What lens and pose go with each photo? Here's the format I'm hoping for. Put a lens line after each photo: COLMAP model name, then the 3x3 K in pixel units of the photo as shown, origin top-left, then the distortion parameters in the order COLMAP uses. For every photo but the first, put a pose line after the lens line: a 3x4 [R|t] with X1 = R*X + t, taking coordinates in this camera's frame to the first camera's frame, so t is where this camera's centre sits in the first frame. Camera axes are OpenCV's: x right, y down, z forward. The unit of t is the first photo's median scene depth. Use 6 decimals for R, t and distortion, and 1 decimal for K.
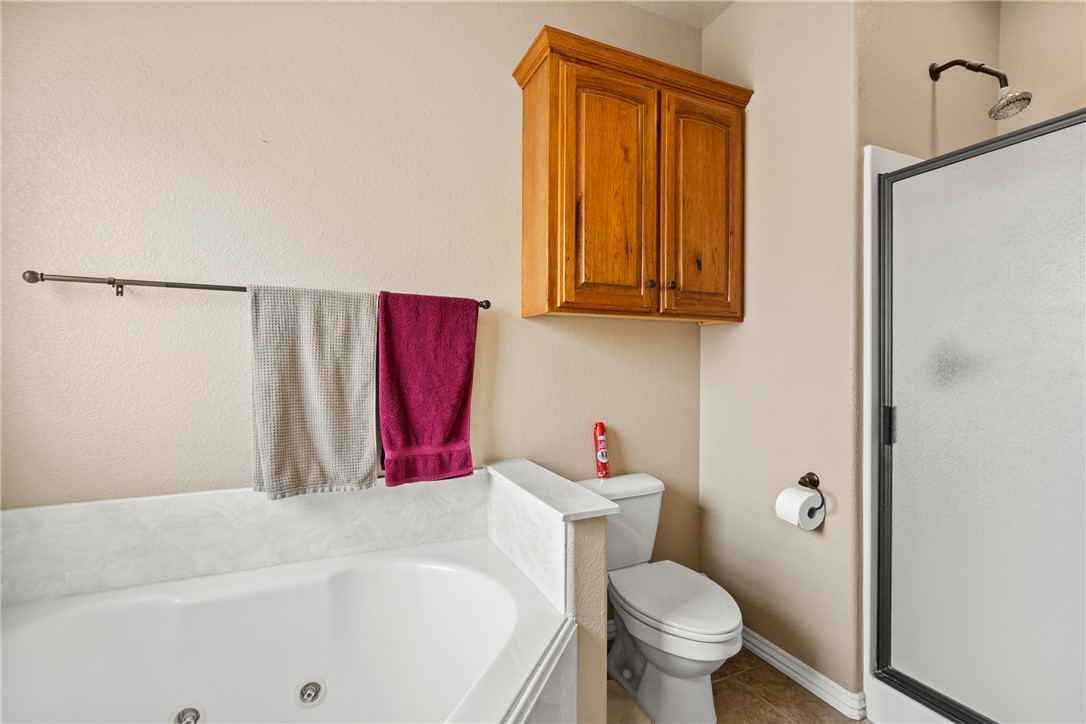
lens RADIAL K [[503.0, 0, 540.0], [0, 503.0, 359.2], [0, 0, 1]] dist [-0.002459, 0.000139]
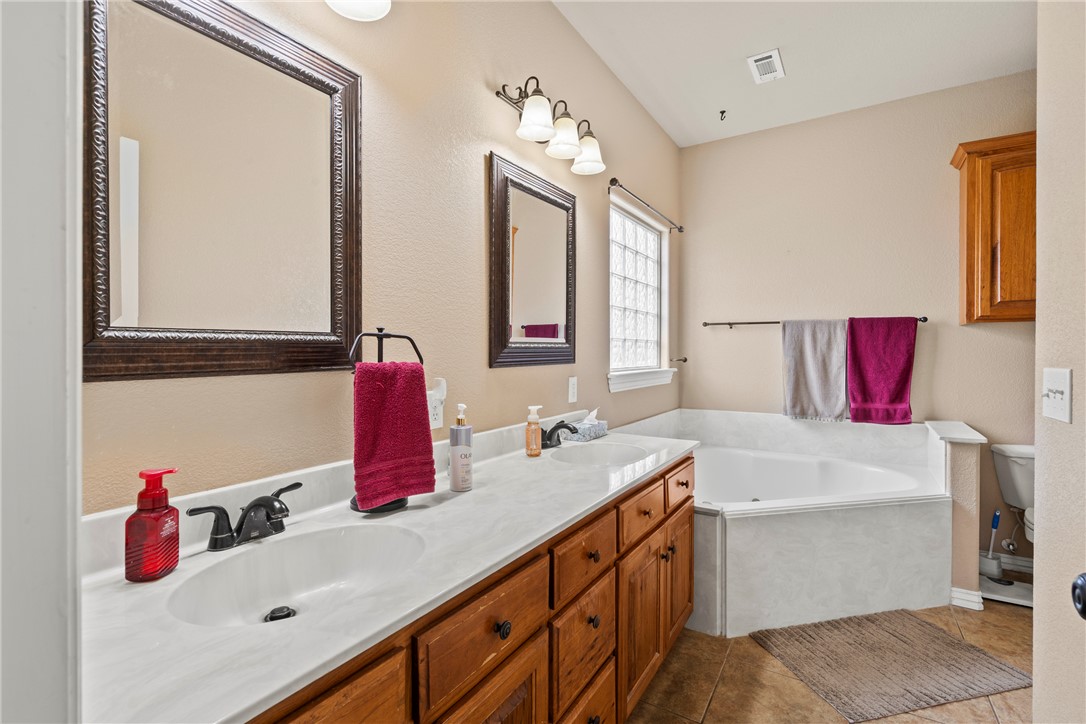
lens RADIAL K [[503.0, 0, 540.0], [0, 503.0, 359.2], [0, 0, 1]] dist [-0.002459, 0.000139]
pose [[0.558104, 0.006180, -0.829748, 0.590494], [0.003298, 0.999948, 0.009666, -0.002810], [0.829765, -0.008131, 0.558054, -0.989772]]
